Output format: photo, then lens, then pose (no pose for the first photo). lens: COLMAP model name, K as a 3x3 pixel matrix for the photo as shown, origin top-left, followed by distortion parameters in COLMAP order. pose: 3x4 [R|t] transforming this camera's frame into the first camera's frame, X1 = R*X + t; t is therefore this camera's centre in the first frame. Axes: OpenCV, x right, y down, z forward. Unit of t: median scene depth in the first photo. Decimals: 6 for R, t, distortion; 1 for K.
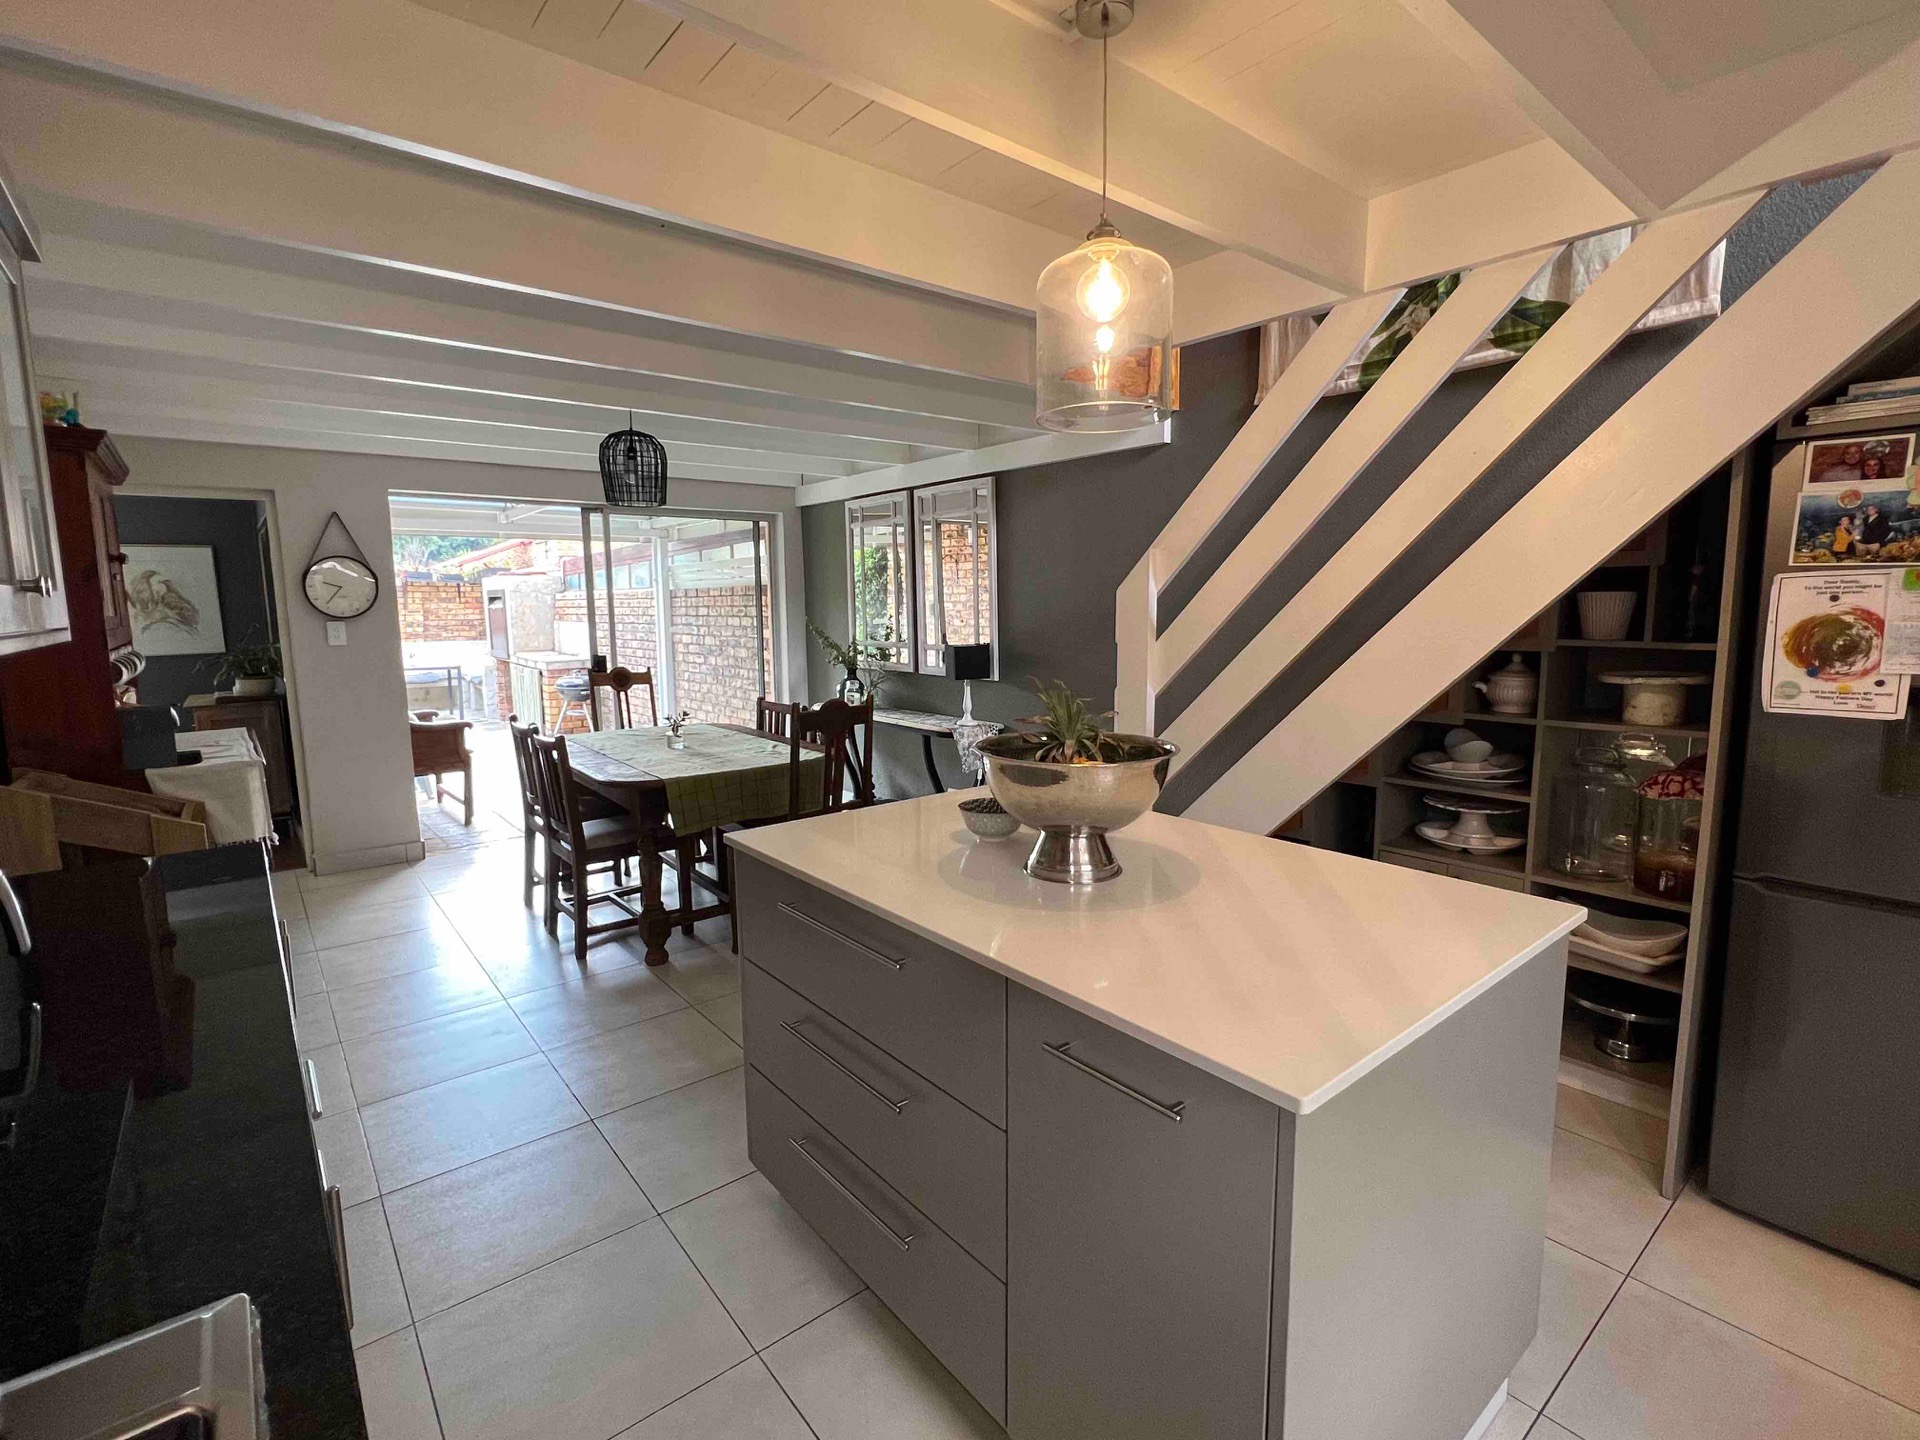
lens RADIAL K [[894.1, 0, 956.5], [0, 894.1, 715.5], [0, 0, 1]] dist [-0.003213, 0.000303]
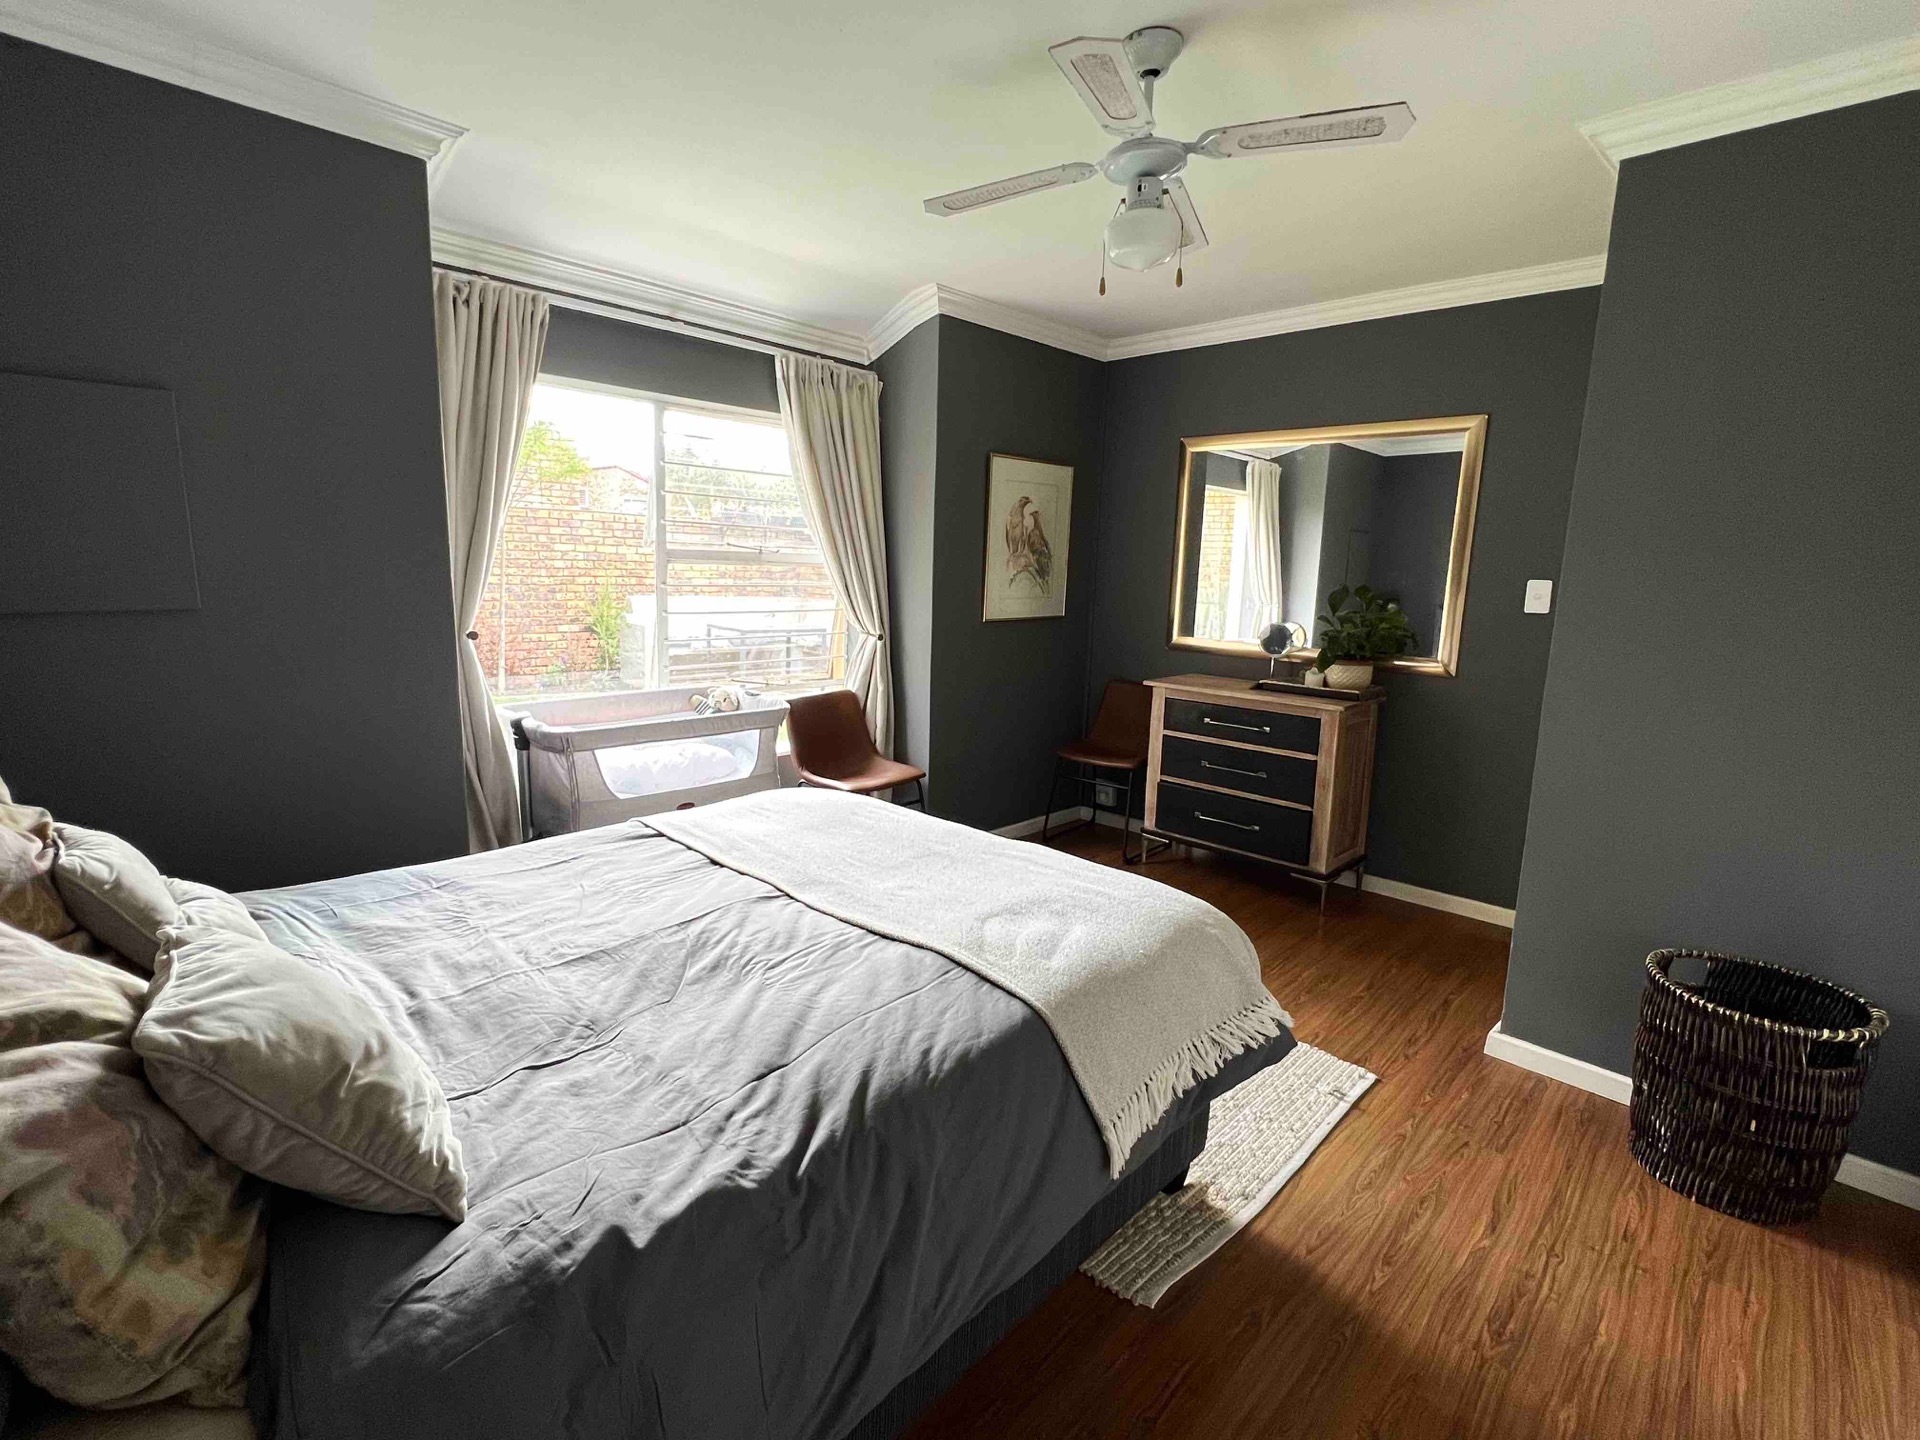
lens RADIAL K [[894.1, 0, 955.0], [0, 894.1, 715.8], [0, 0, 1]] dist [-0.003213, 0.000303]
pose [[0.993530, 0.021895, 0.111436, -1.095050], [-0.026134, 0.998984, 0.036727, -0.016393], [-0.110518, -0.039401, 0.993093, 0.322526]]
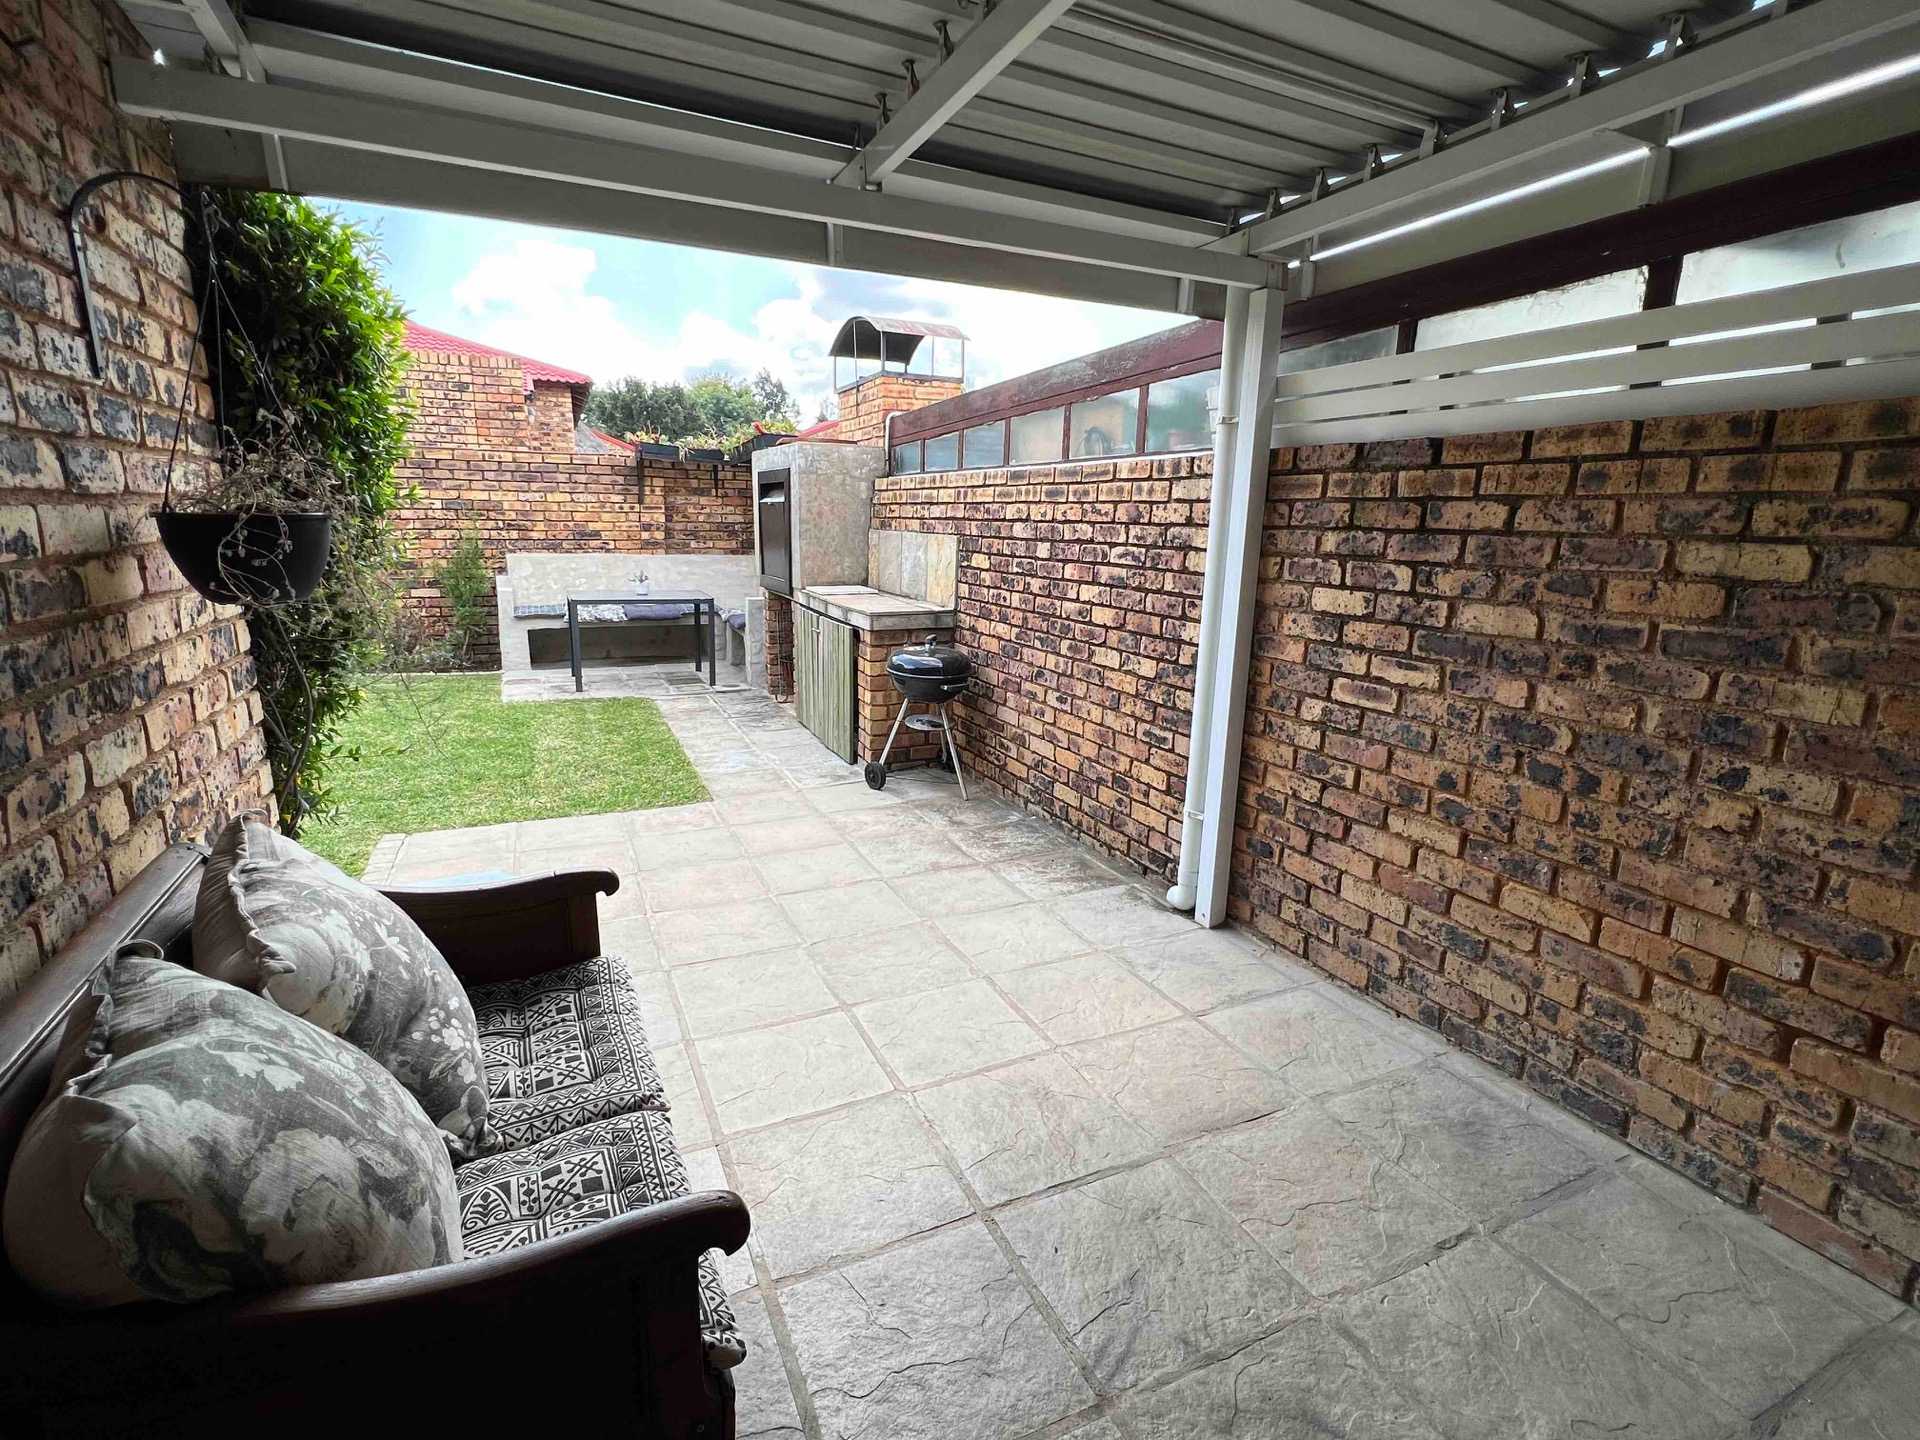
lens RADIAL K [[894.1, 0, 954.7], [0, 894.1, 711.0], [0, 0, 1]] dist [-0.003213, 0.000303]
pose [[0.968117, 0.081357, -0.236919, -0.505974], [-0.060567, 0.993751, 0.093757, -0.096194], [0.243067, -0.076418, 0.966995, 0.917383]]
